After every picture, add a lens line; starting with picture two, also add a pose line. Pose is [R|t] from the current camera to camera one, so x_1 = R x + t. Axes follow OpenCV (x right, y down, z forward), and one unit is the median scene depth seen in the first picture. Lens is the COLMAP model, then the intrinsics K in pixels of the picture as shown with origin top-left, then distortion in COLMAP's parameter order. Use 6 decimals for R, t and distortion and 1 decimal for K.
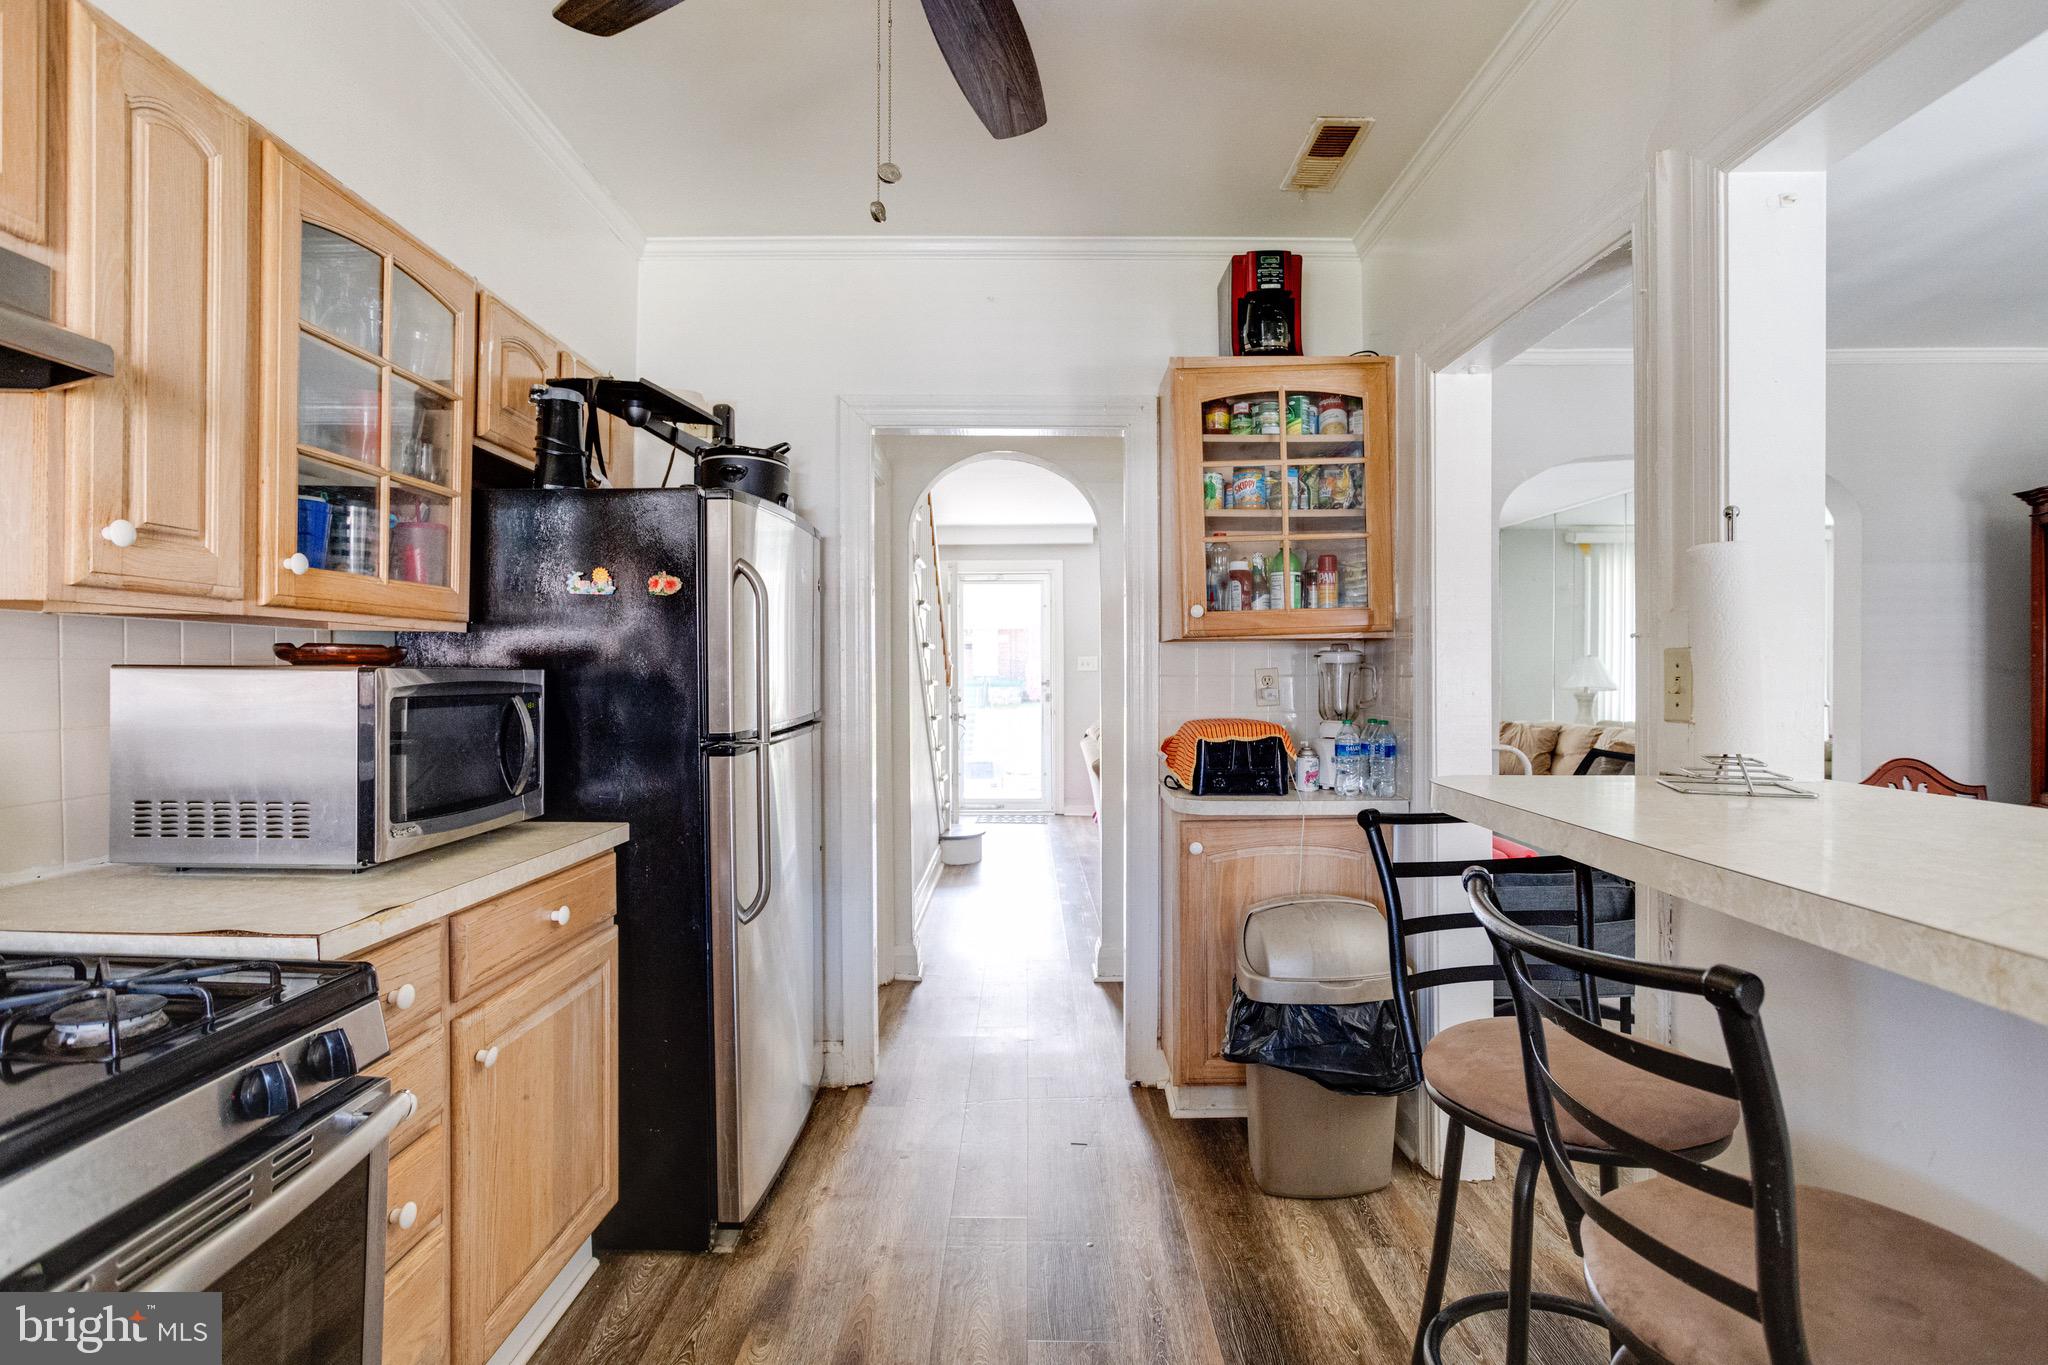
lens RADIAL K [[984.6, 0, 1021.2], [0, 984.6, 661.5], [0, 0, 1]] dist [-0.037335, 0.020190]
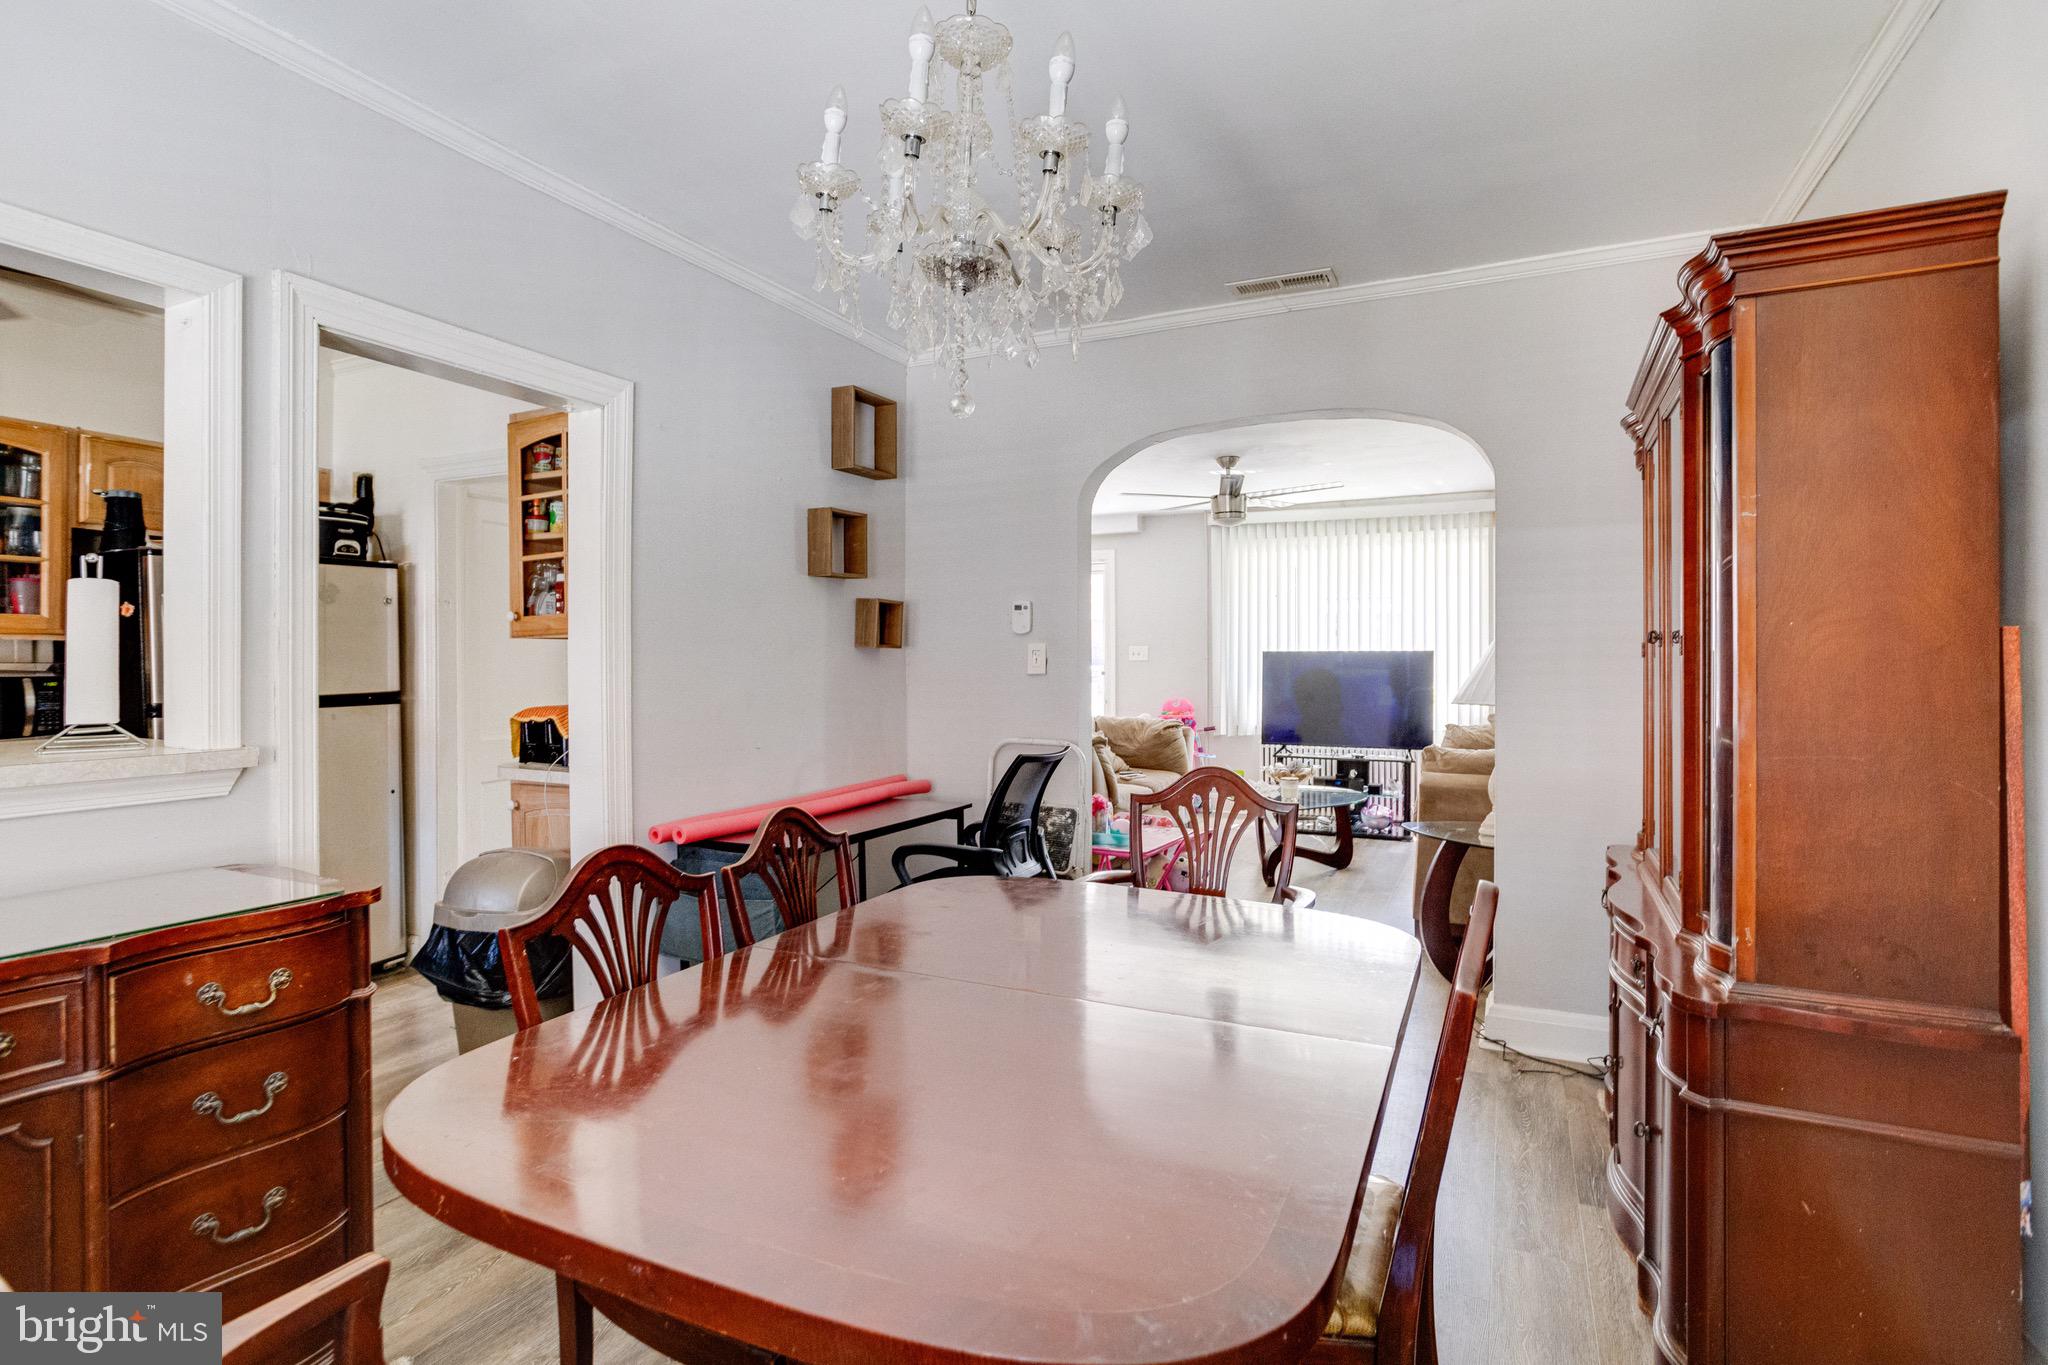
lens RADIAL K [[1017.0, 0, 1030.0], [0, 1017.0, 661.4], [0, 0, 1]] dist [-0.040805, 0.021509]
pose [[0.913556, -0.001924, -0.406708, 2.215592], [0.006222, 0.999938, 0.009246, 0.000295], [0.406665, -0.010977, 0.913512, 0.144845]]
